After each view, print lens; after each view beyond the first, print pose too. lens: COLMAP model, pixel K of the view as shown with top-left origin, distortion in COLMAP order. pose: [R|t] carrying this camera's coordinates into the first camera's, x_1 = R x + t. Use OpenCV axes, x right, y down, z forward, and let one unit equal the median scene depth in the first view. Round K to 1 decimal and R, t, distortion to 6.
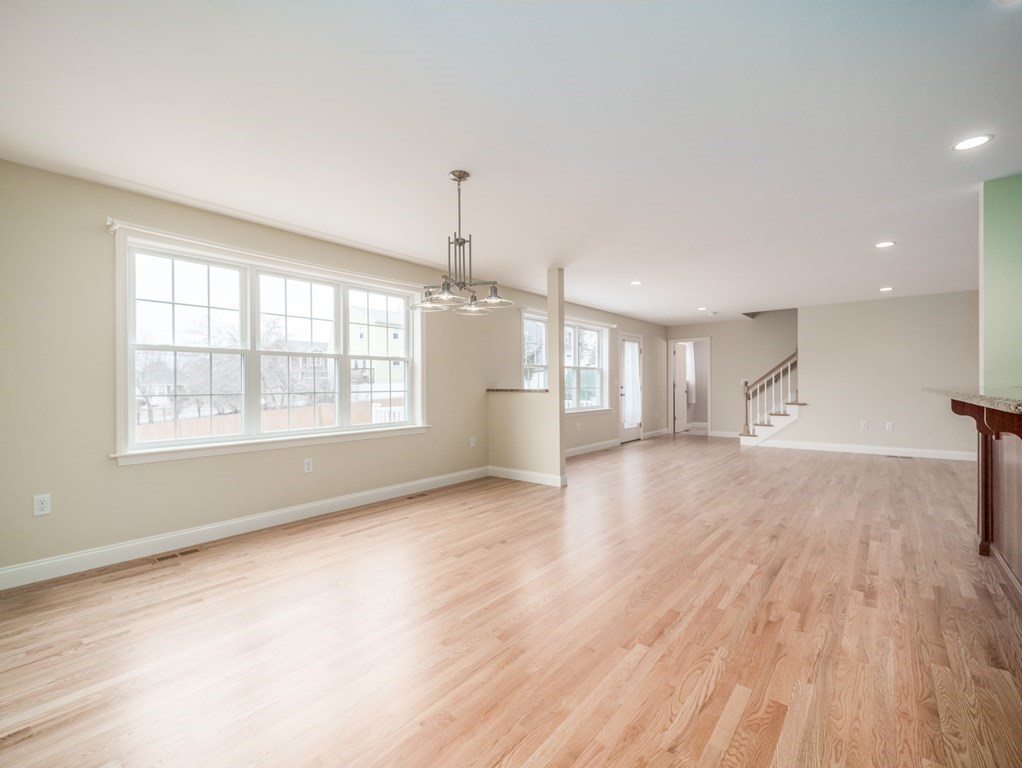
lens RADIAL K [[463.7, 0, 511.3], [0, 463.7, 387.7], [0, 0, 1]] dist [-0.002309, 0.000549]
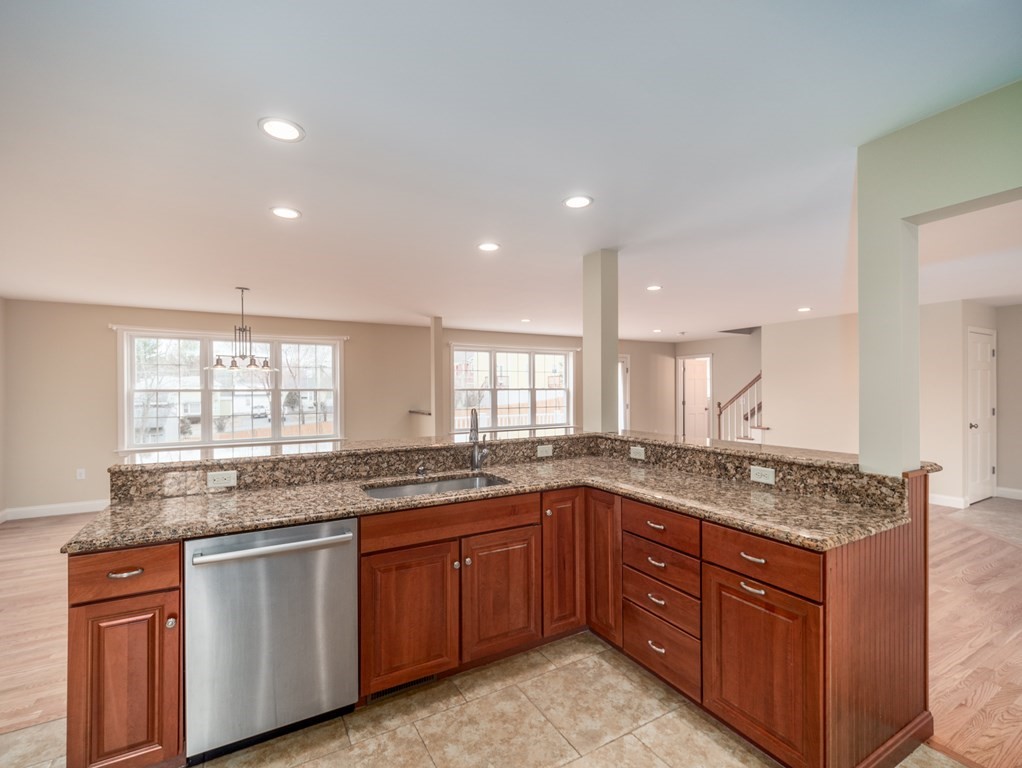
lens RADIAL K [[463.7, 0, 511.3], [0, 463.7, 387.7], [0, 0, 1]] dist [-0.002309, 0.000549]
pose [[0.934516, 0.002114, -0.355915, 0.465152], [-0.004923, 0.999963, -0.006986, -0.036565], [0.355888, 0.008281, 0.934492, -0.061335]]
